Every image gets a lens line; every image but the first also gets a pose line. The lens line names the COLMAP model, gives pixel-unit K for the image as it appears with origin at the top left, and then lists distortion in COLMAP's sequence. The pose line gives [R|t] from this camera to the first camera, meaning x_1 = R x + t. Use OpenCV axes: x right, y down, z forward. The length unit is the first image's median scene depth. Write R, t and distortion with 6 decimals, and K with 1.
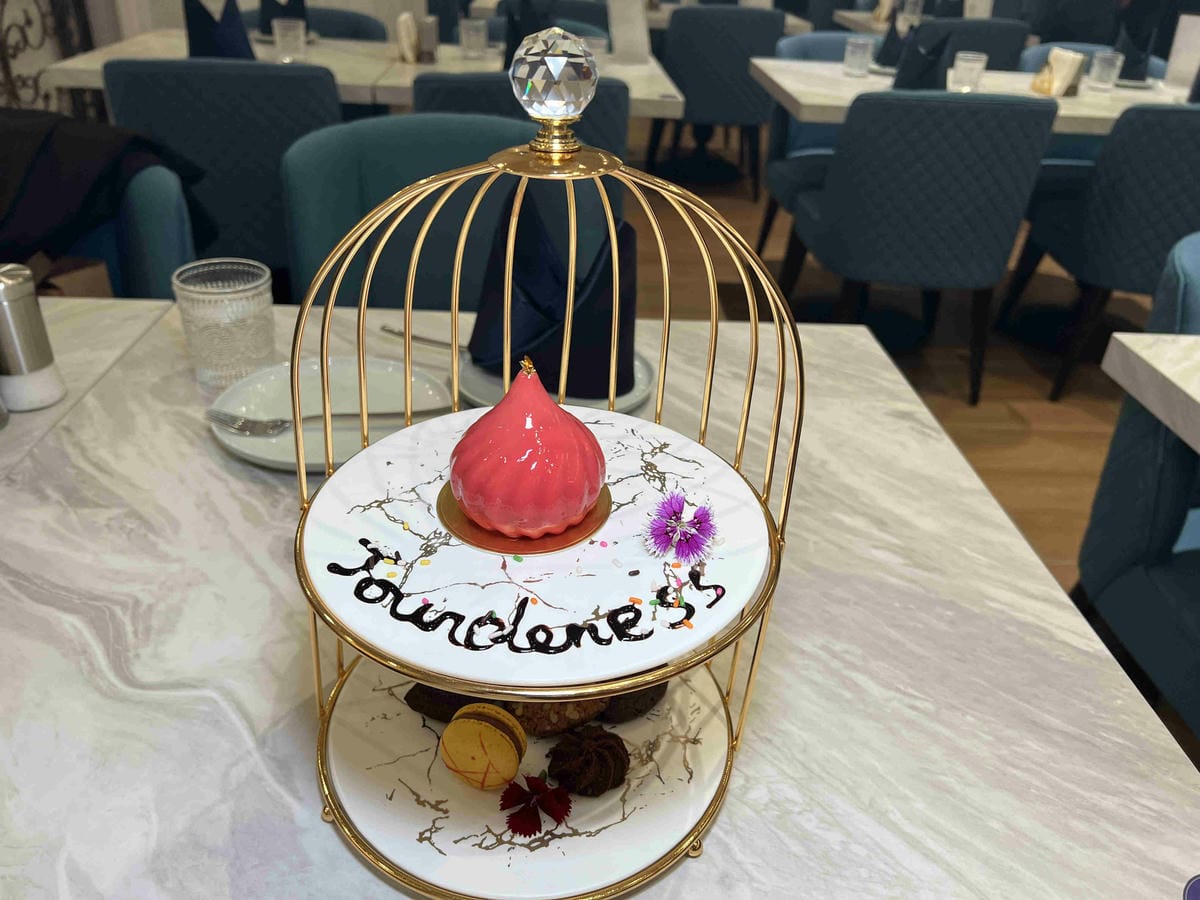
lens RADIAL K [[961.8, 0, 600.0], [0, 961.8, 450.0], [0, 0, 1]] dist [-0.004061, -0.001625]
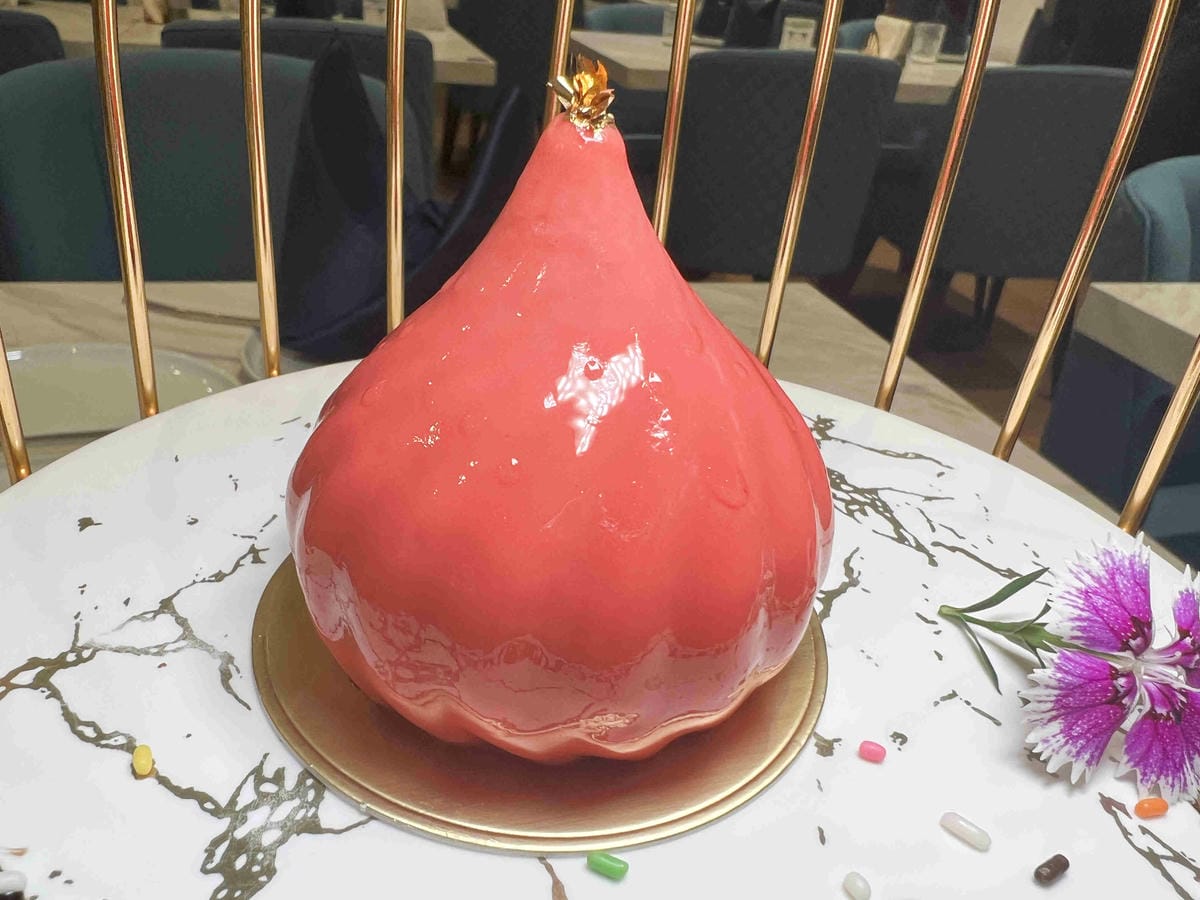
lens RADIAL K [[945.5, 0, 549.7], [0, 945.5, 490.5], [0, 0, 1]] dist [-0.018666, -0.002733]
pose [[0.984278, -0.073732, 0.160500, -0.189700], [0.071272, 0.997235, 0.021038, 0.011809], [-0.161607, -0.009268, 0.986812, 1.082447]]
